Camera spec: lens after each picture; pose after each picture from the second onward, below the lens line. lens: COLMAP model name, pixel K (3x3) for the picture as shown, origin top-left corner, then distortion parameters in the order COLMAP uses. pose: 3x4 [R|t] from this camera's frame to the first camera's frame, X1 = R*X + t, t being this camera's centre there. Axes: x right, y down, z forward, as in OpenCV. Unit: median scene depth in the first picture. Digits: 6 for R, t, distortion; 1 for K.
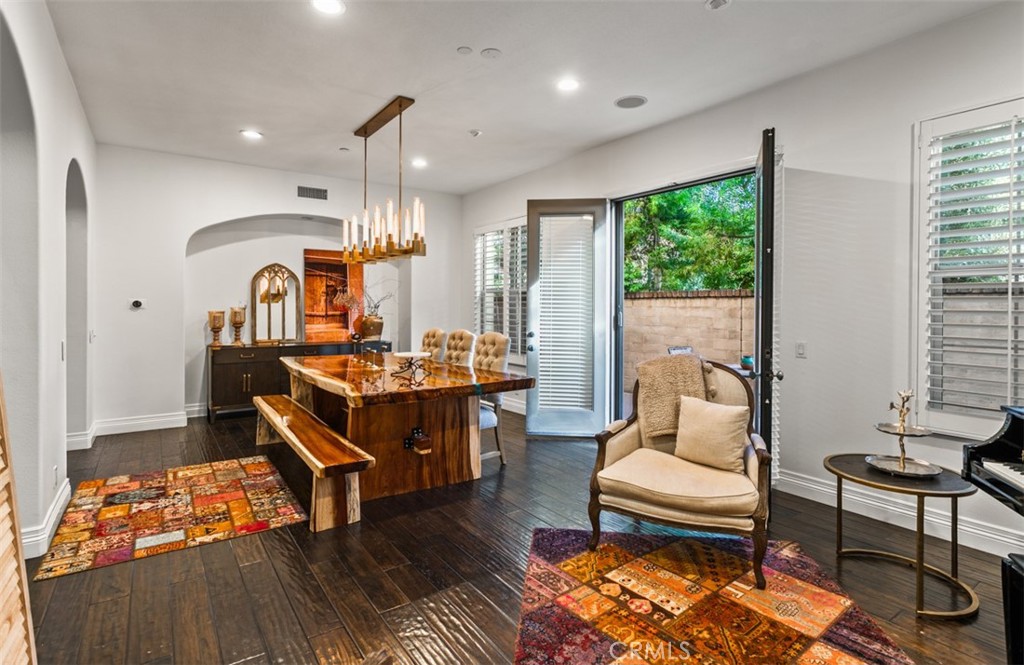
lens RADIAL K [[511.0, 0, 516.4], [0, 511.0, 307.7], [0, 0, 1]] dist [0.005172, 0.000978]
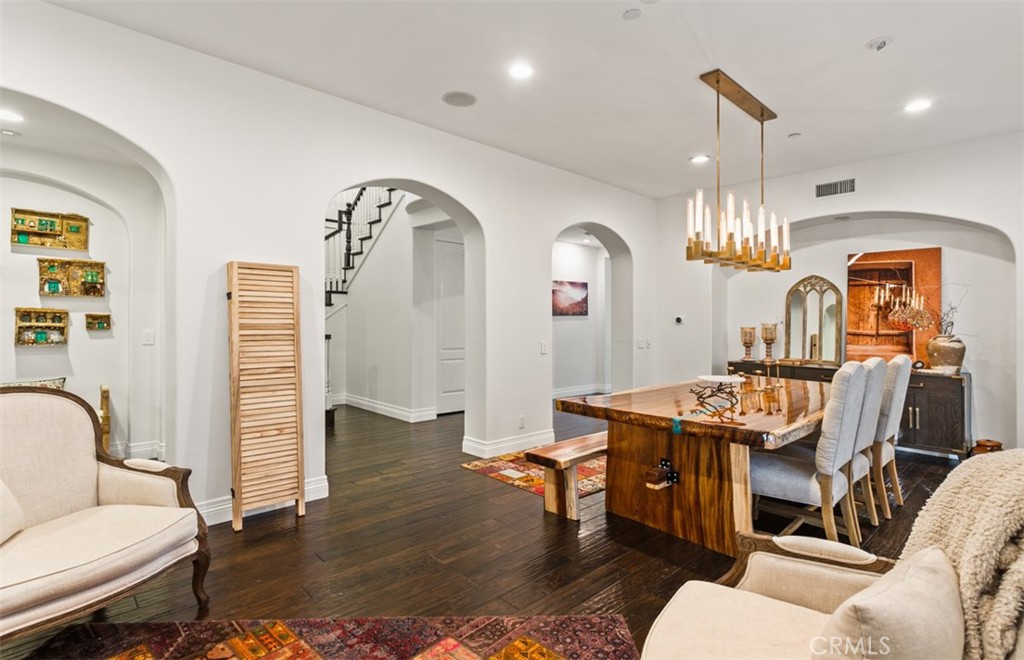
lens RADIAL K [[511.0, 0, 511.4], [0, 511.0, 323.4], [0, 0, 1]] dist [0.005172, 0.000978]
pose [[0.144611, 0.003472, -0.989482, 0.449304], [-0.012047, 0.999926, 0.001748, 0.004142], [0.989415, 0.011668, 0.144642, 0.439589]]
